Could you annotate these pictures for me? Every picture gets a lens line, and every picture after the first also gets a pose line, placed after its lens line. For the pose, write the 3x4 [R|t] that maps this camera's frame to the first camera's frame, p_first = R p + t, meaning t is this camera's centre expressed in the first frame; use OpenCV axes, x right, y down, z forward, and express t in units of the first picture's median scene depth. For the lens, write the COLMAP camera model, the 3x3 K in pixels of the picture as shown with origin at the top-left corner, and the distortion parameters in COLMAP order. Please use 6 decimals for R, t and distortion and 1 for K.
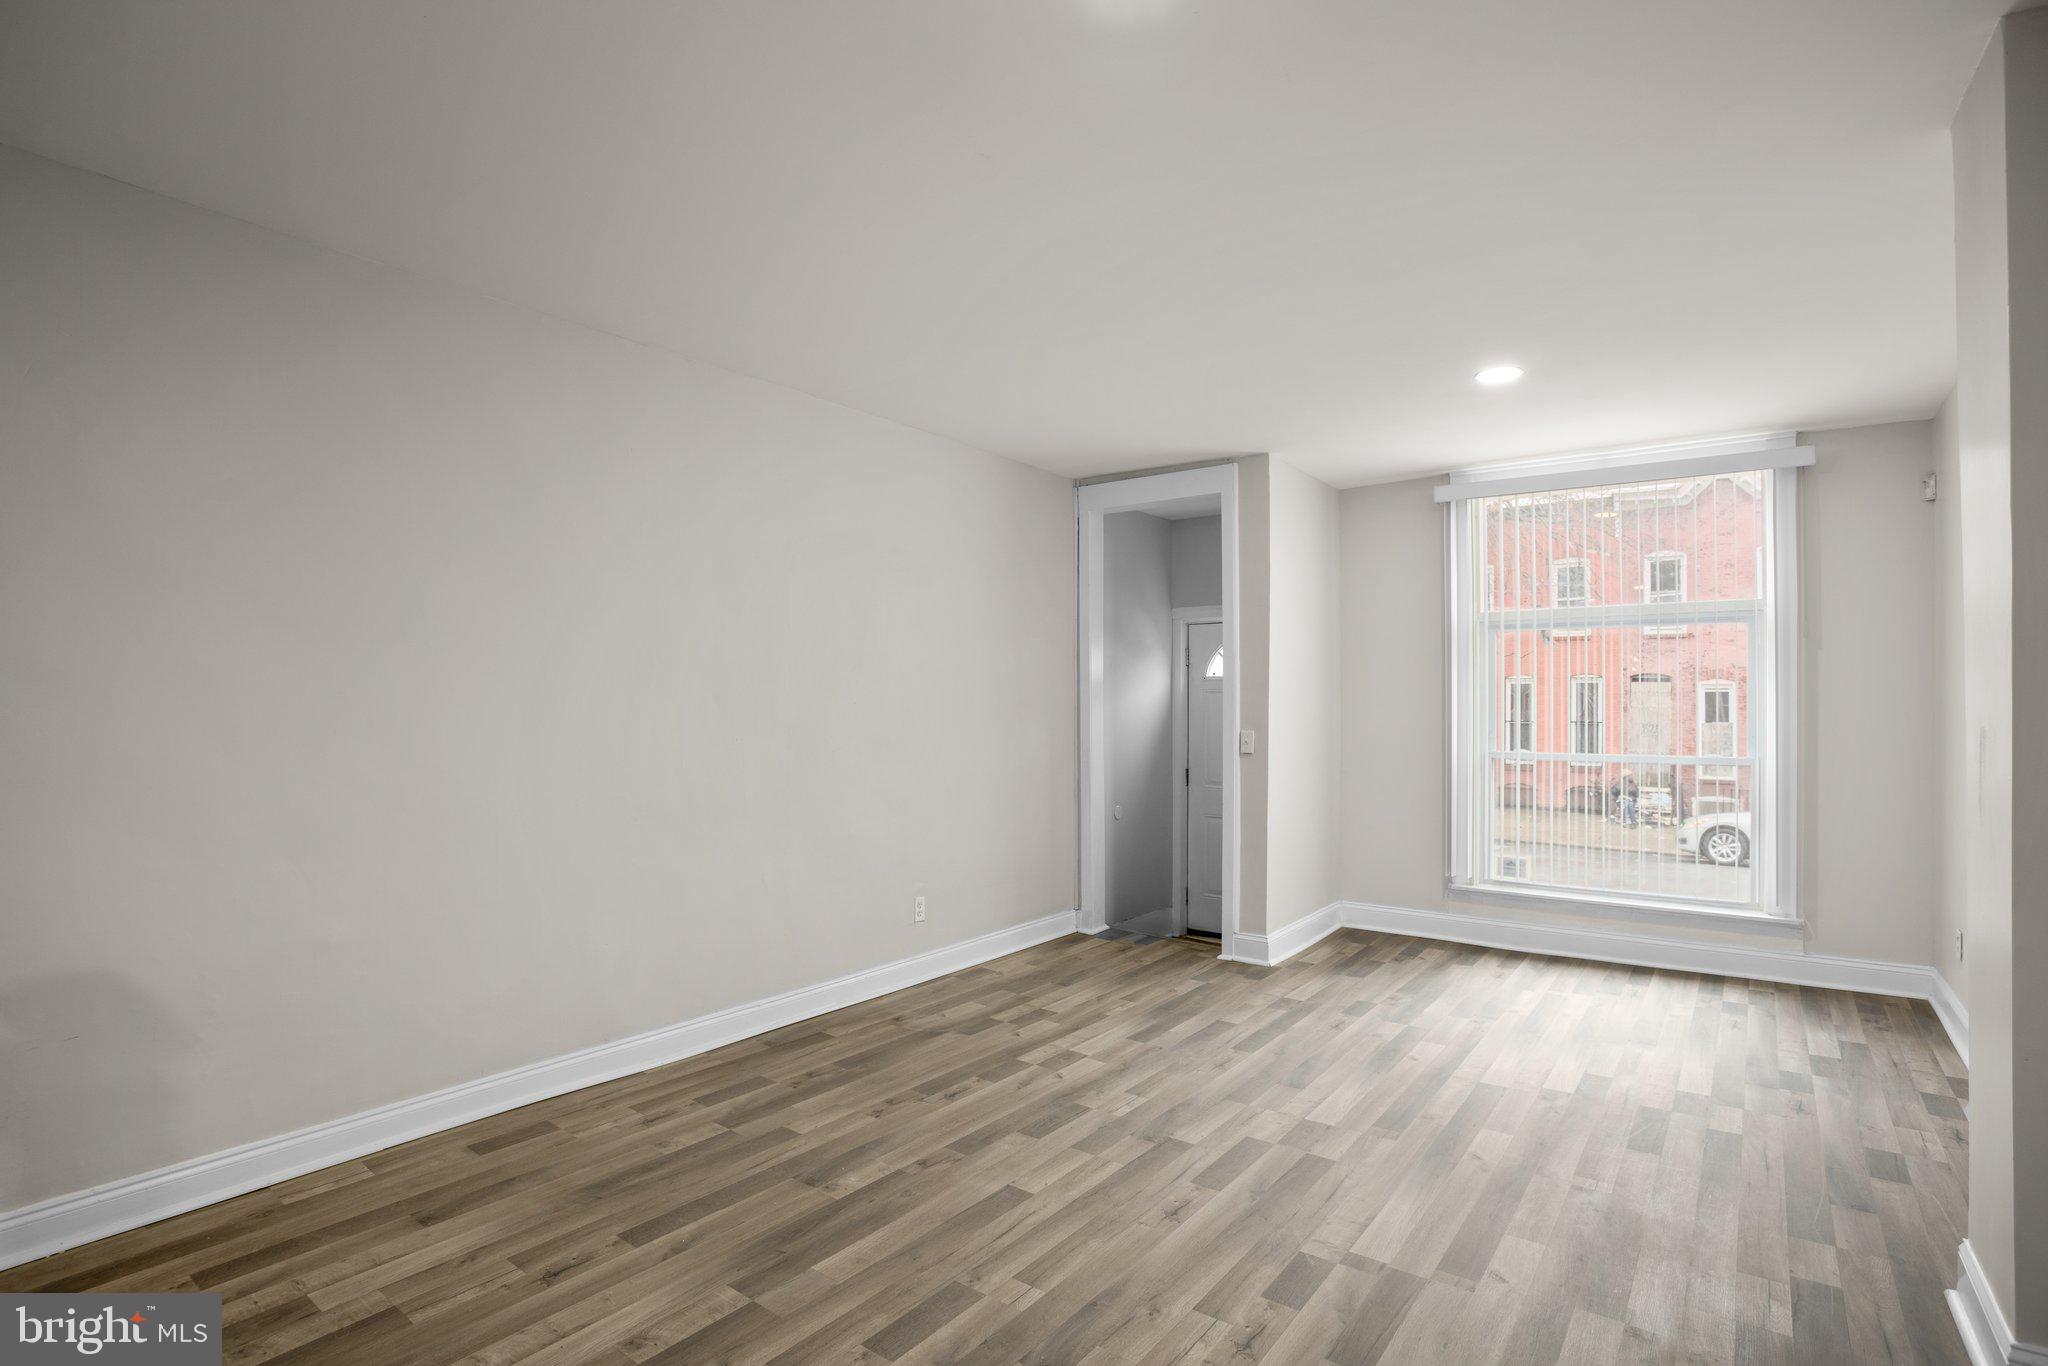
lens RADIAL K [[1015.9, 0, 1012.5], [0, 1015.9, 680.0], [0, 0, 1]] dist [-0.073683, 0.028209]
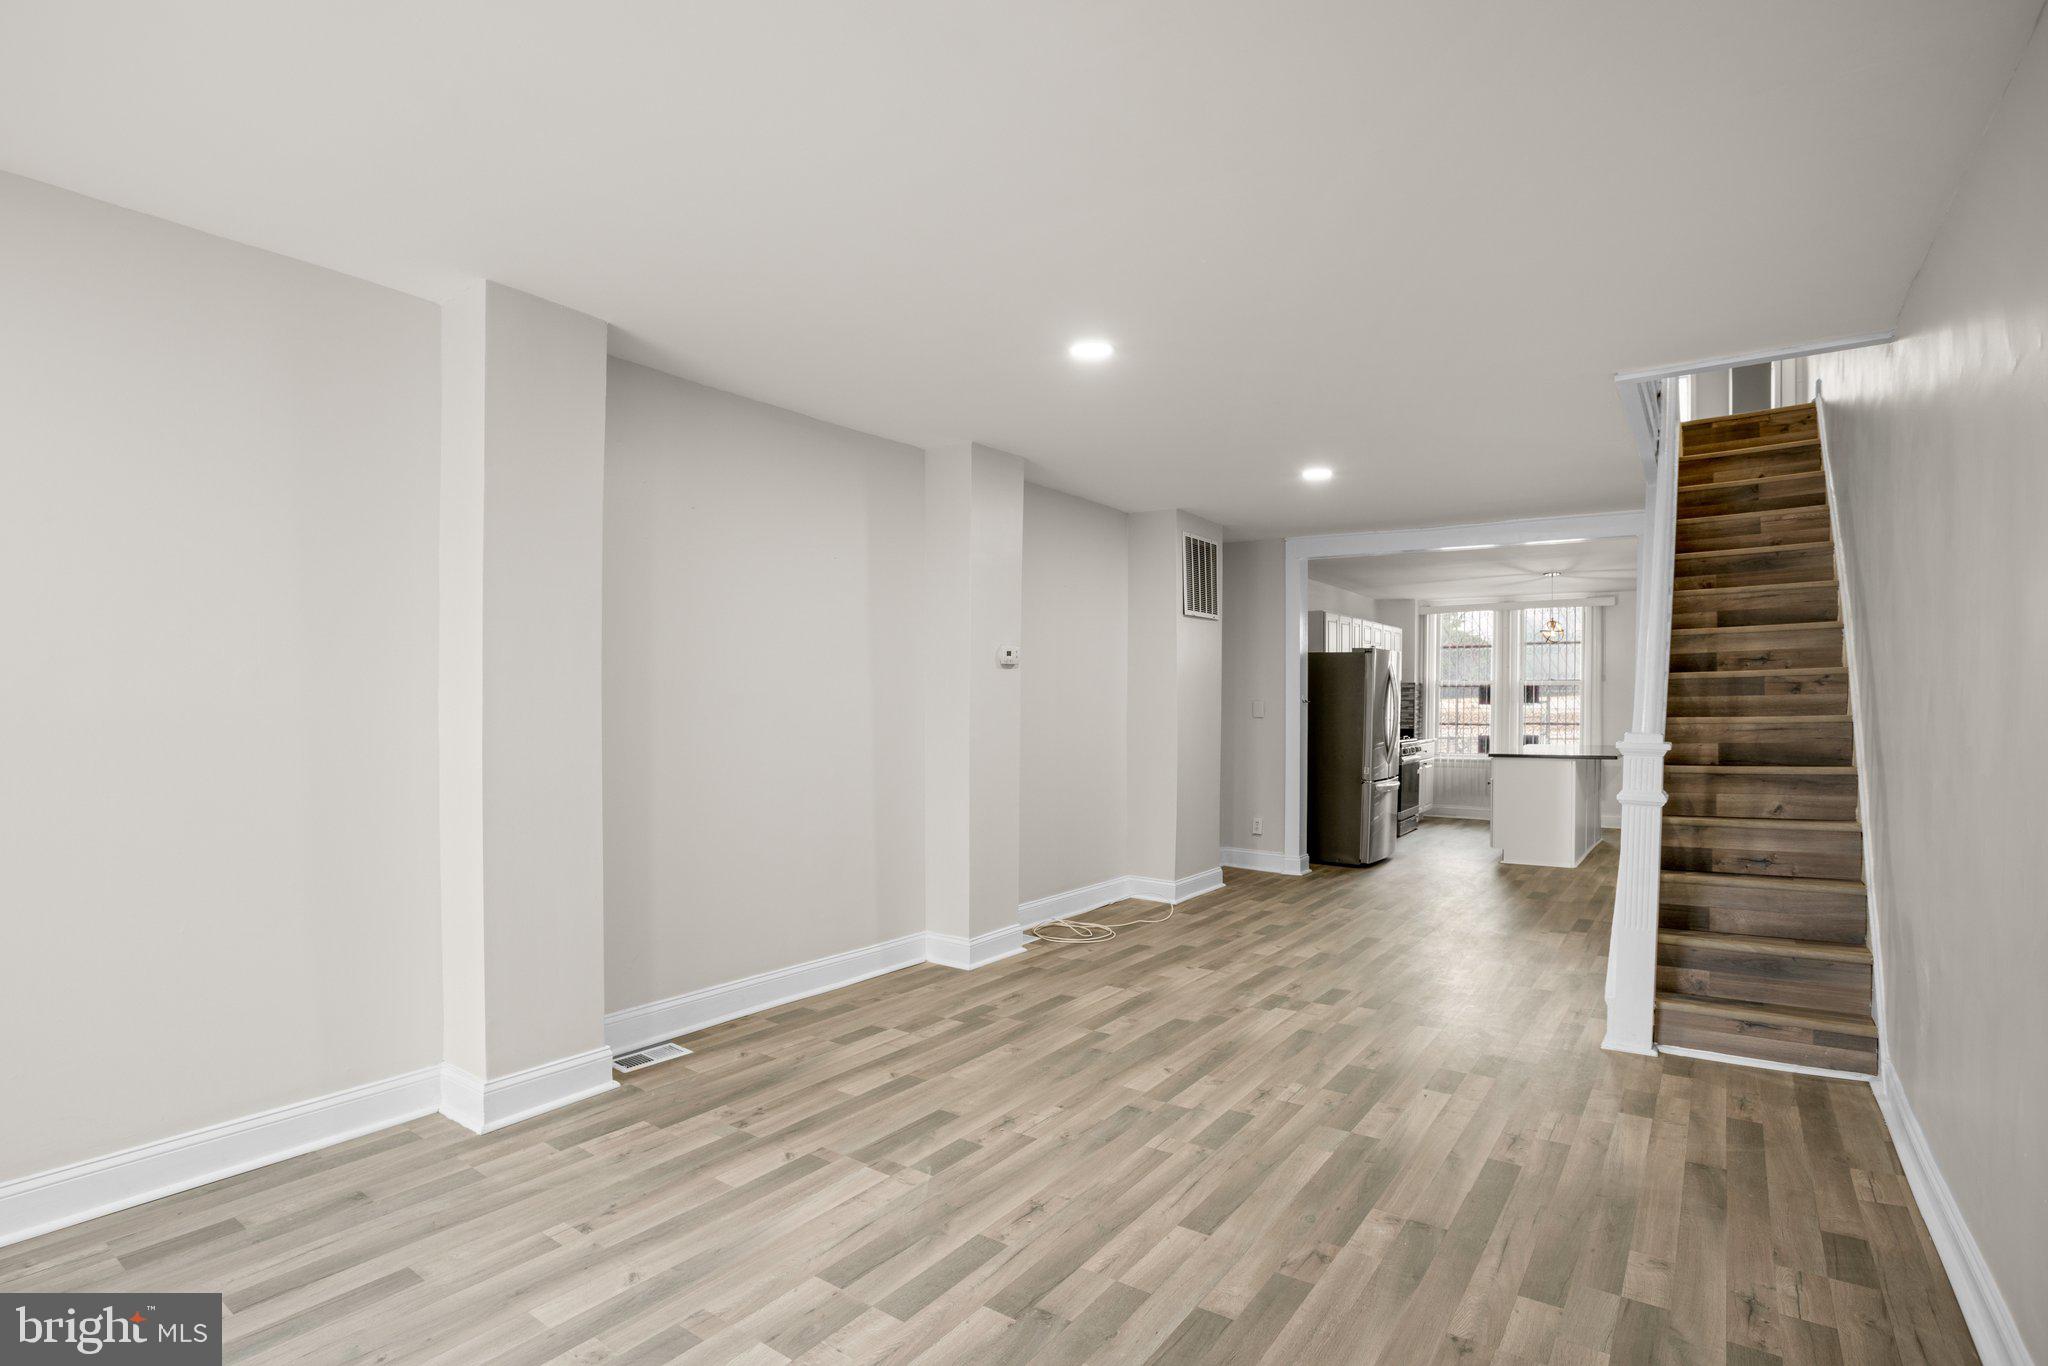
lens RADIAL K [[1015.9, 0, 1017.9], [0, 1015.9, 731.2], [0, 0, 1]] dist [-0.073683, 0.028209]
pose [[-0.999704, -0.002699, -0.024199, 0.165537], [-0.002852, 0.999976, 0.006297, 0.036212], [0.024182, 0.006364, -0.999687, 1.626970]]
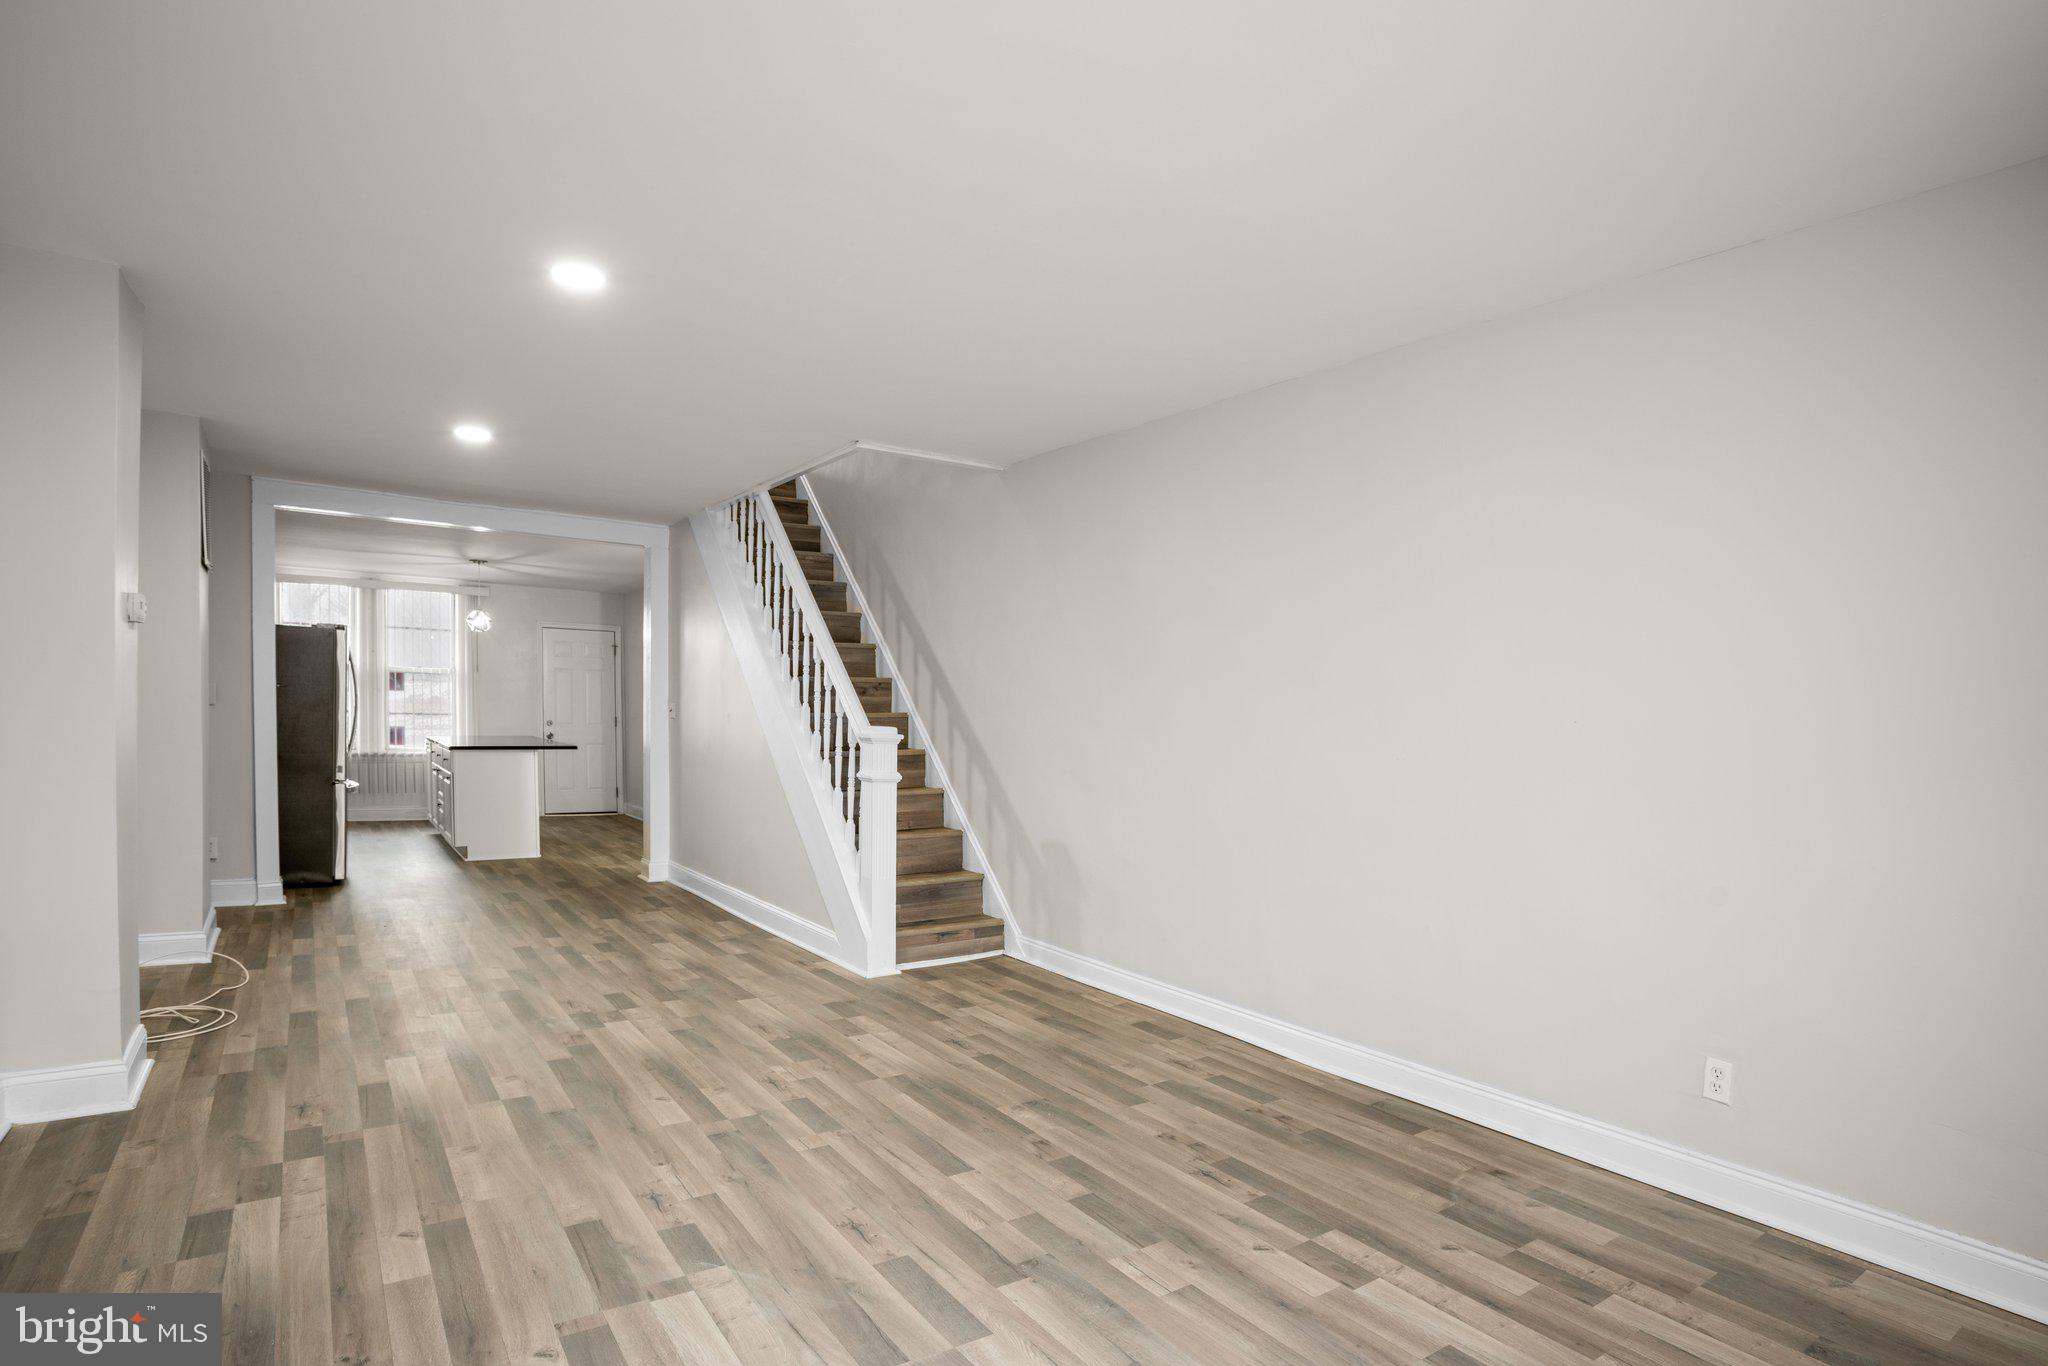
lens RADIAL K [[1066.9, 0, 1048.8], [0, 1066.9, 718.2], [0, 0, 1]] dist [-0.062705, 0.015554]
pose [[-0.296441, -0.007044, -0.955025, 0.874129], [-0.009661, 0.999944, -0.004377, 0.036651], [0.955002, 0.007929, -0.296492, 1.194412]]
